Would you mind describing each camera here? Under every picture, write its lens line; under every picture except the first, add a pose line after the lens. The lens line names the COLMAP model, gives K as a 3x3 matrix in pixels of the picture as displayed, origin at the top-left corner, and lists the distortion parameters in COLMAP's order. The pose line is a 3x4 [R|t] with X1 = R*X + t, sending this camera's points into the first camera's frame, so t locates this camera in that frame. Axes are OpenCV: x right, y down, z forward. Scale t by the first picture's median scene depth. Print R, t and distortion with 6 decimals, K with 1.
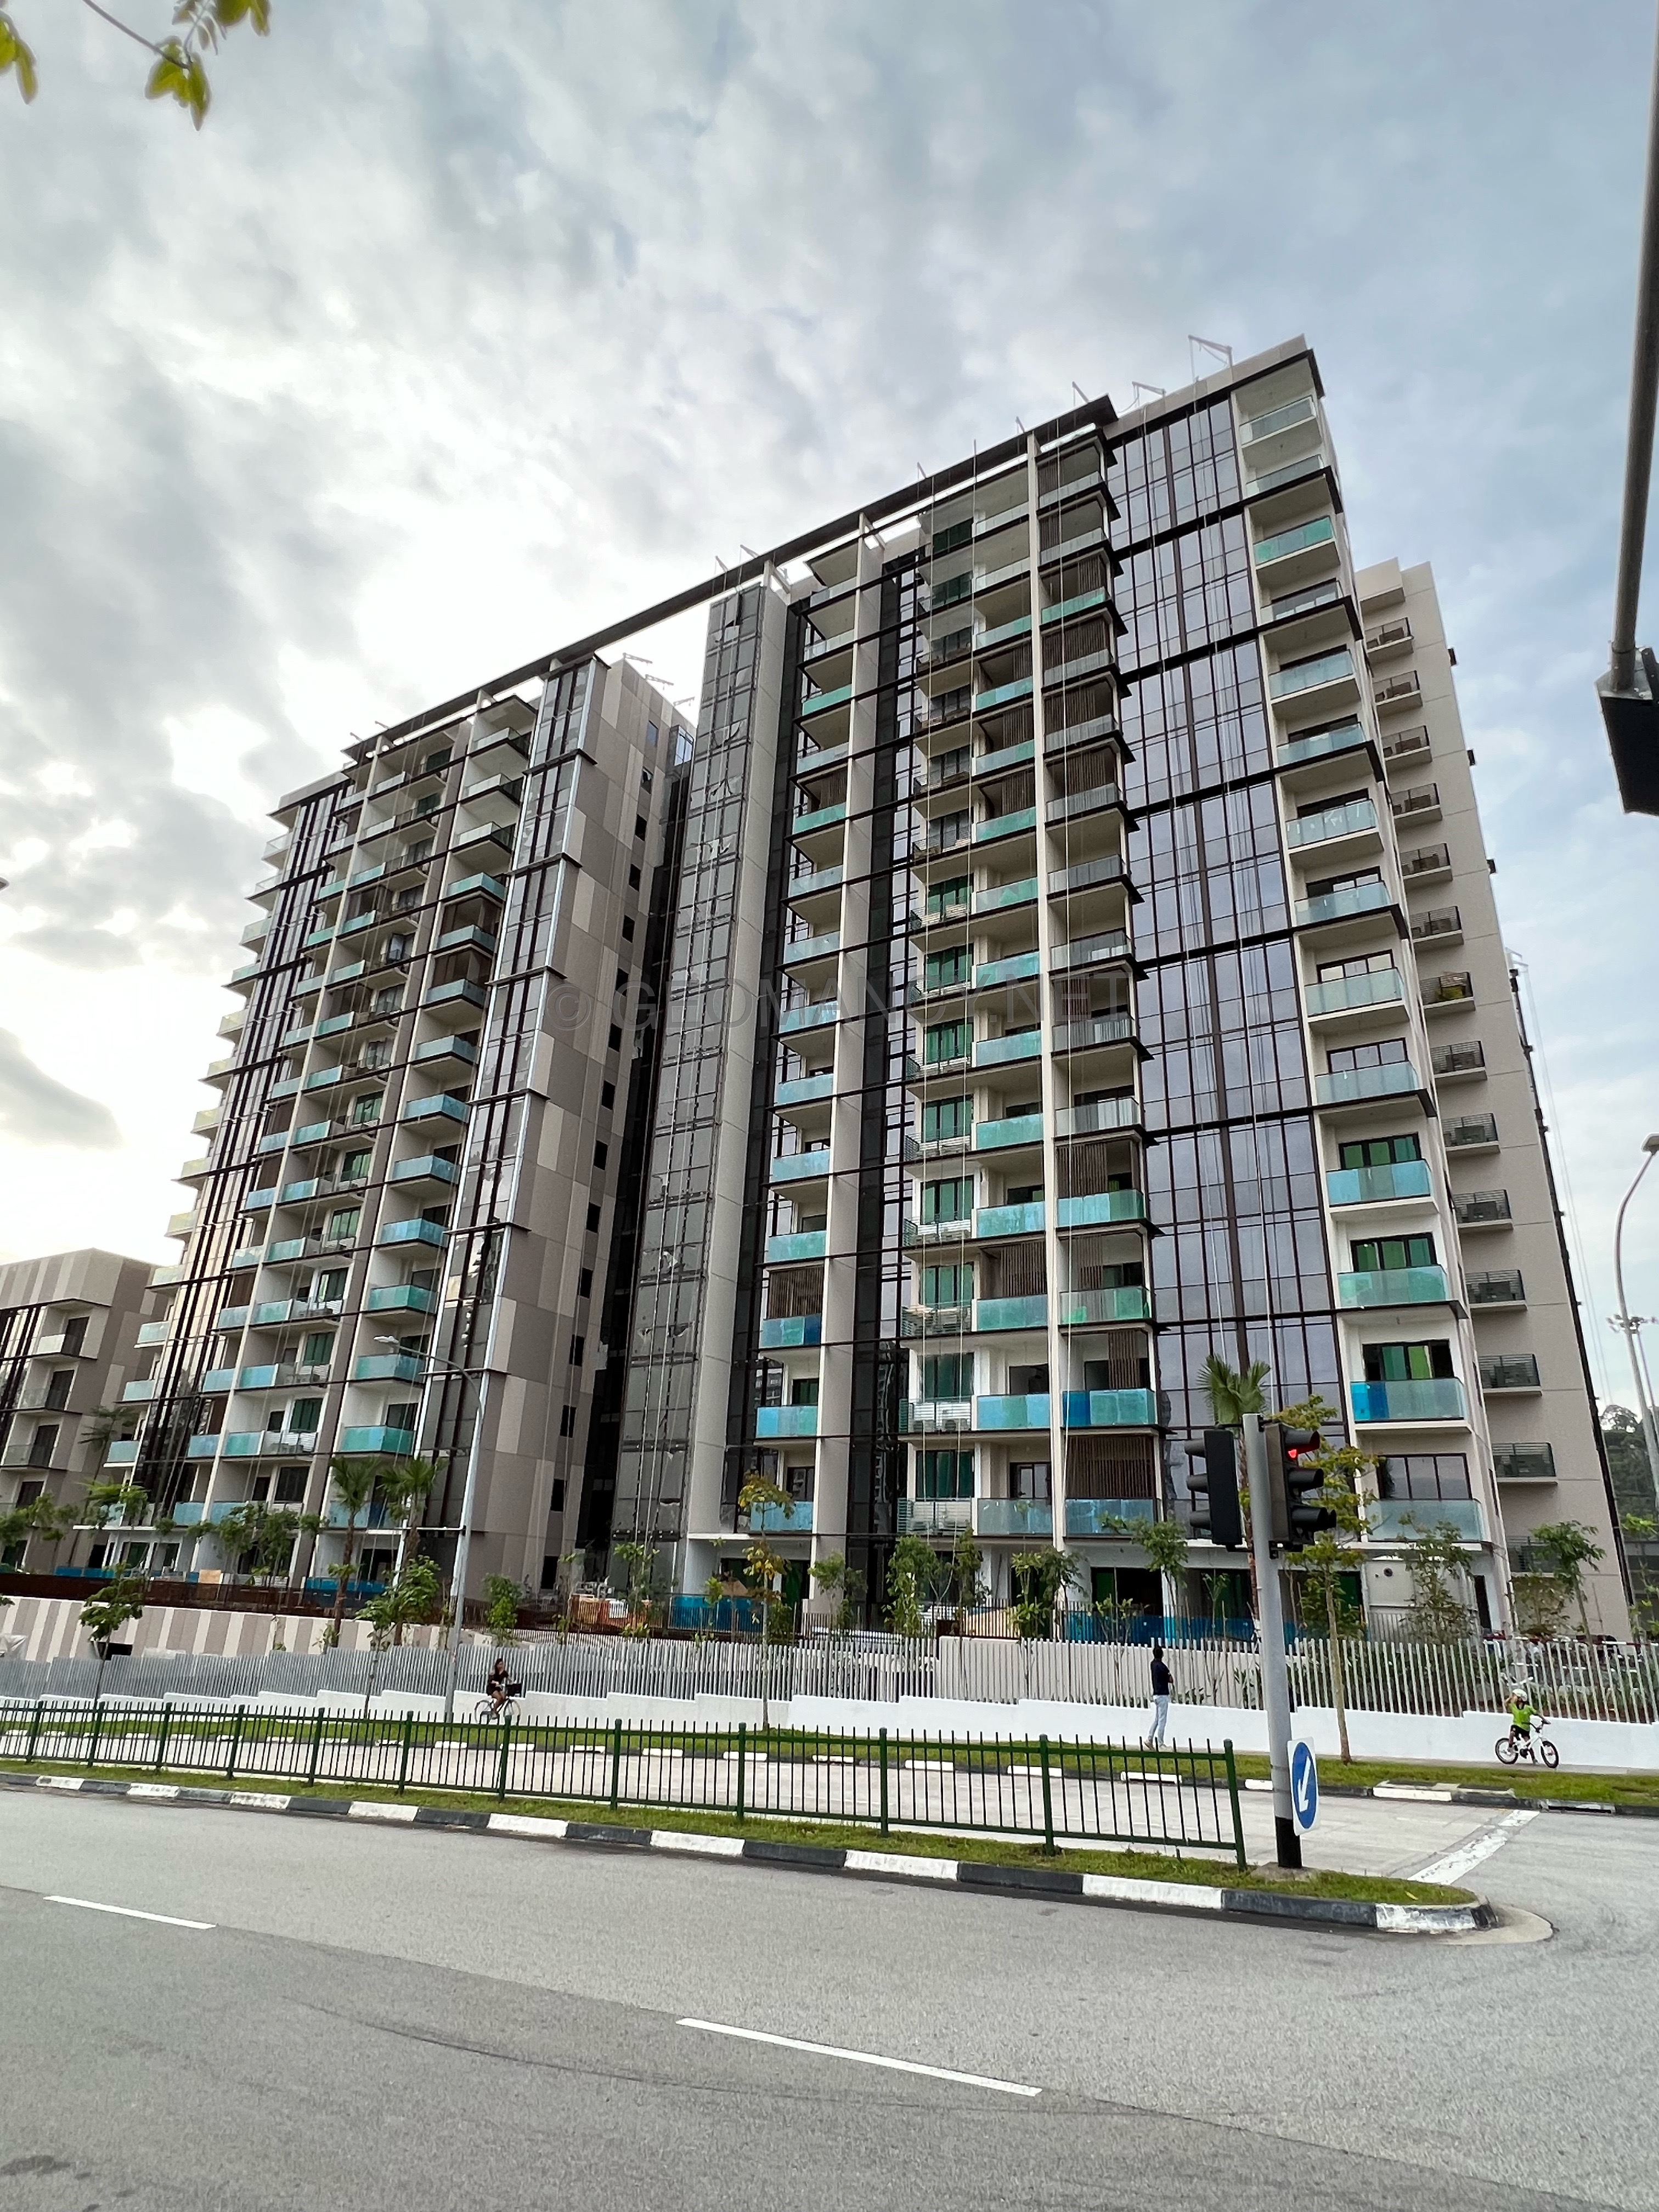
lens RADIAL K [[1296.7, 0, 827.7], [0, 1296.7, 1087.4], [0, 0, 1]] dist [-0.004769, -0.002043]
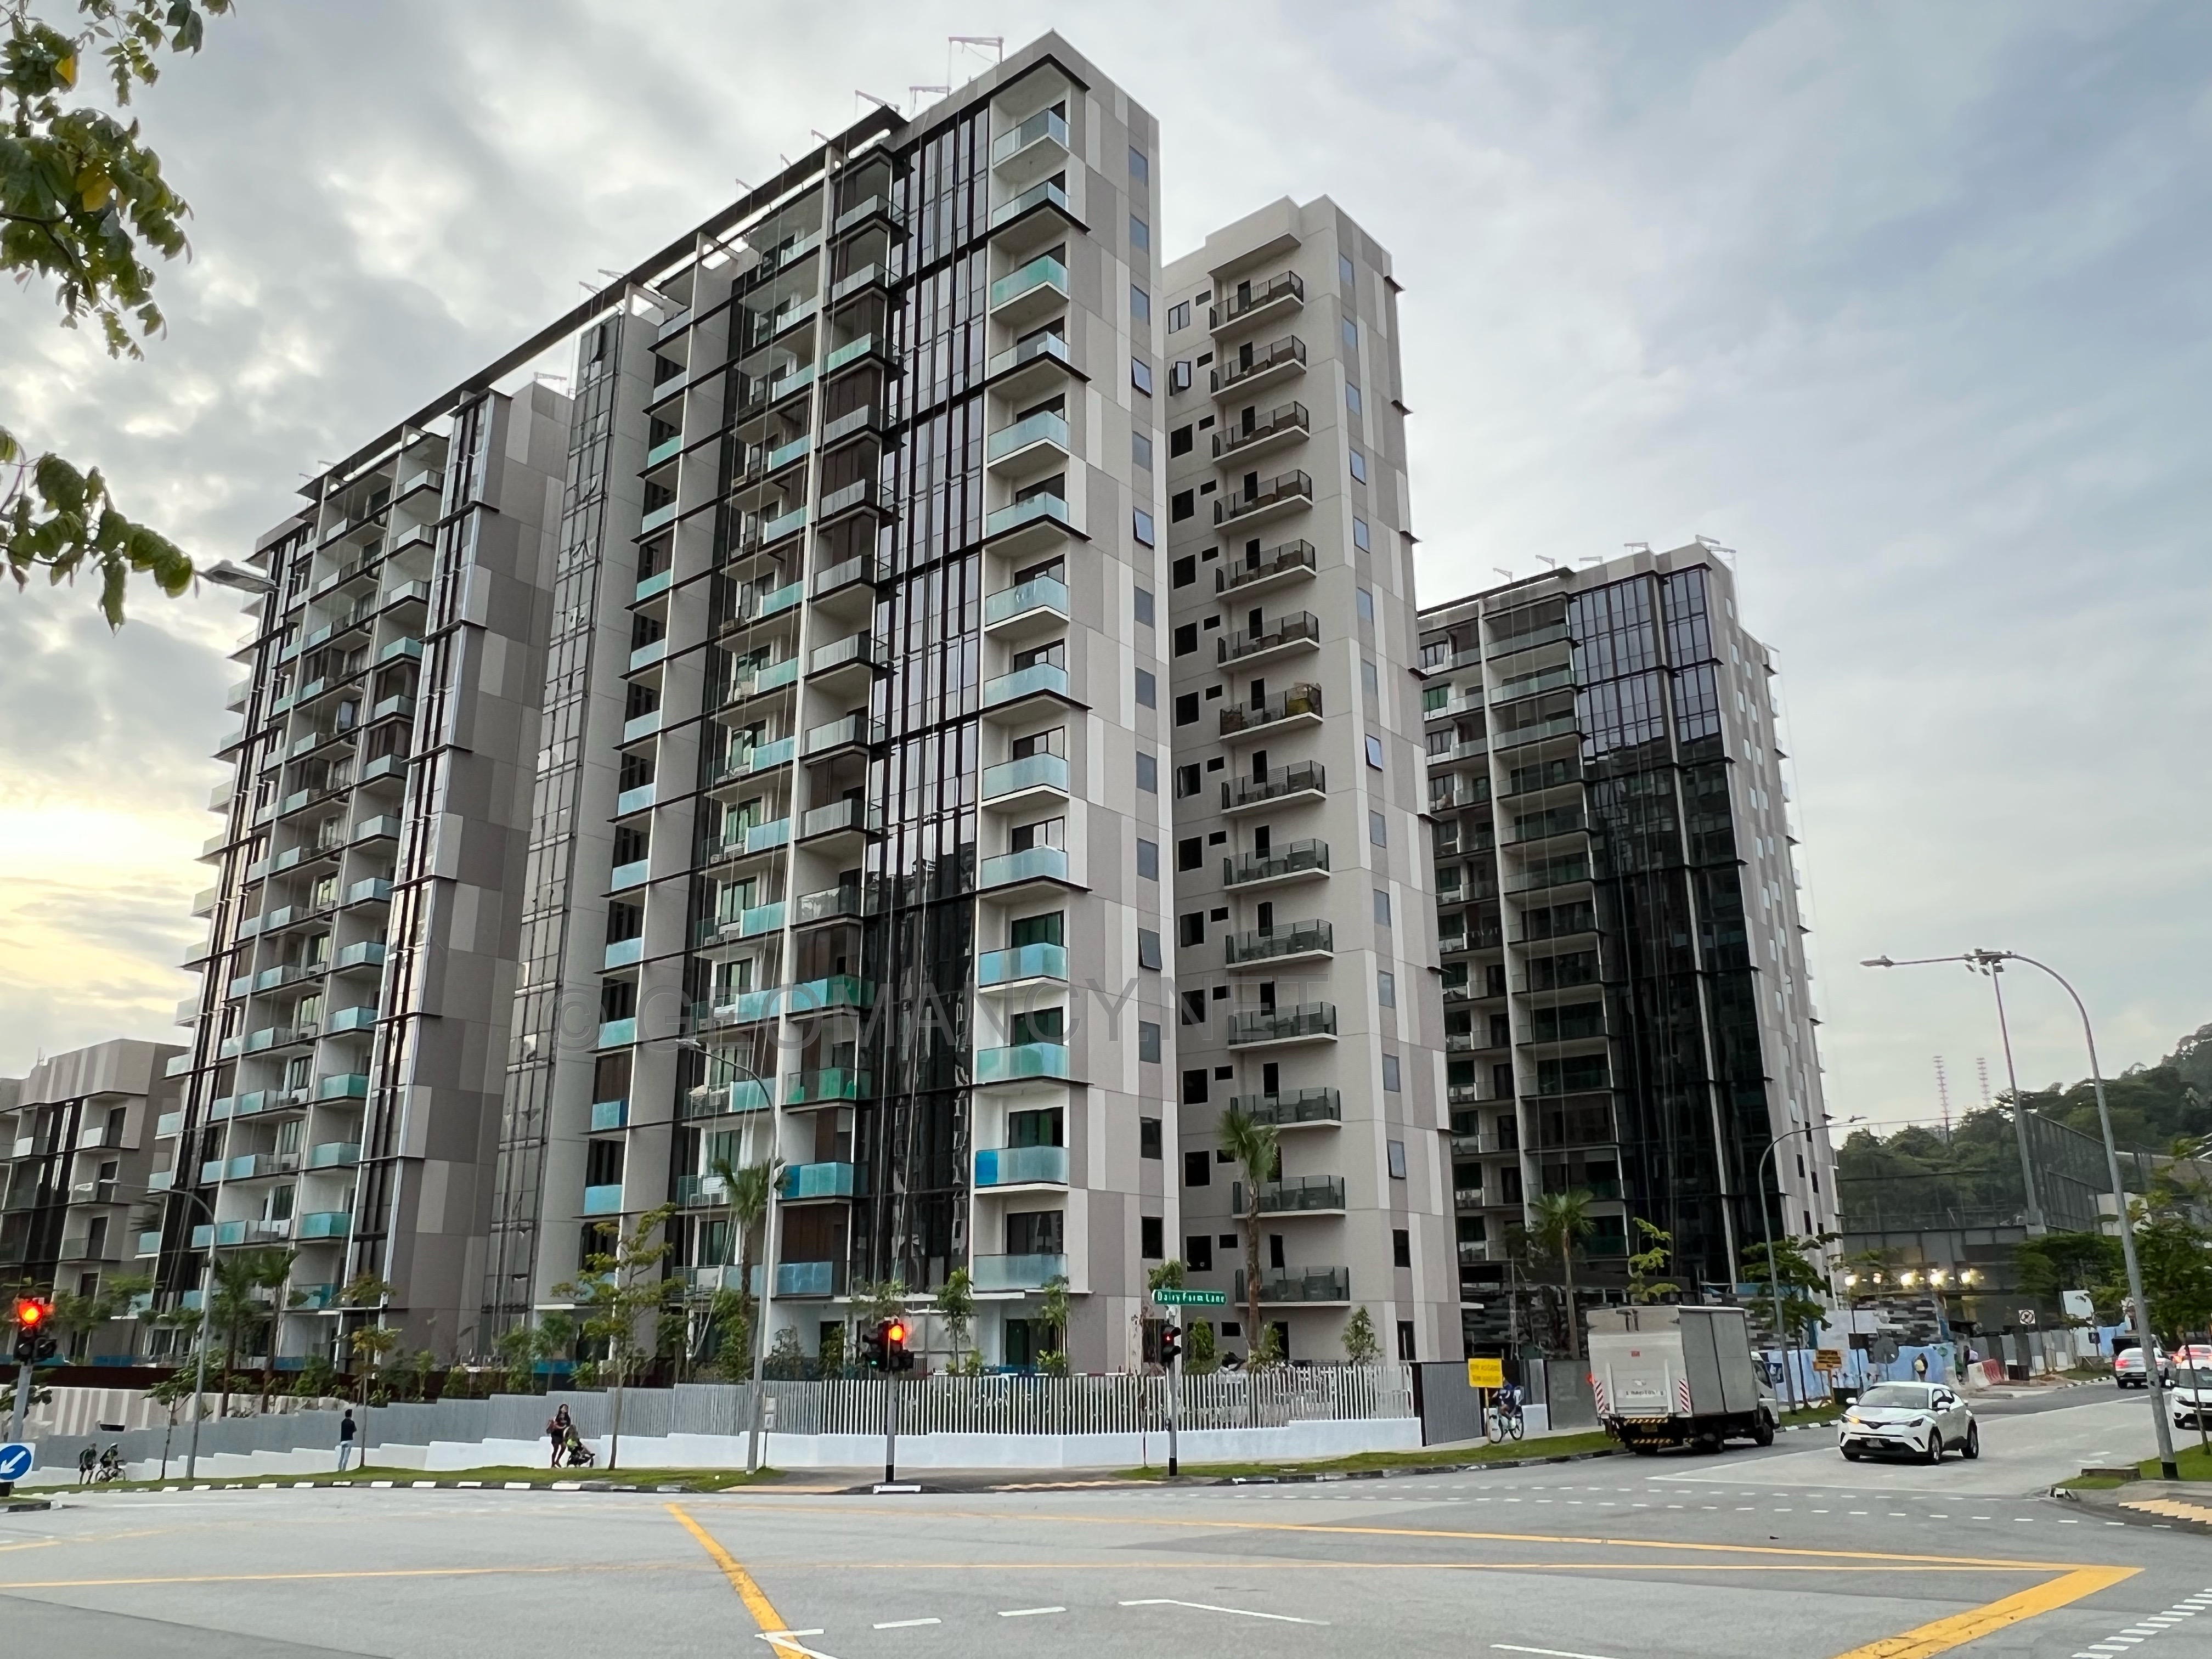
lens RADIAL K [[1709.0, 0, 1110.1], [0, 1709.0, 844.2], [0, 0, 1]] dist [0.000613, 0.002972]
pose [[0.990336, -0.083869, -0.110454, 0.413736], [0.094814, 0.990671, 0.097885, -0.096384], [0.101214, -0.107412, 0.989049, -0.235497]]
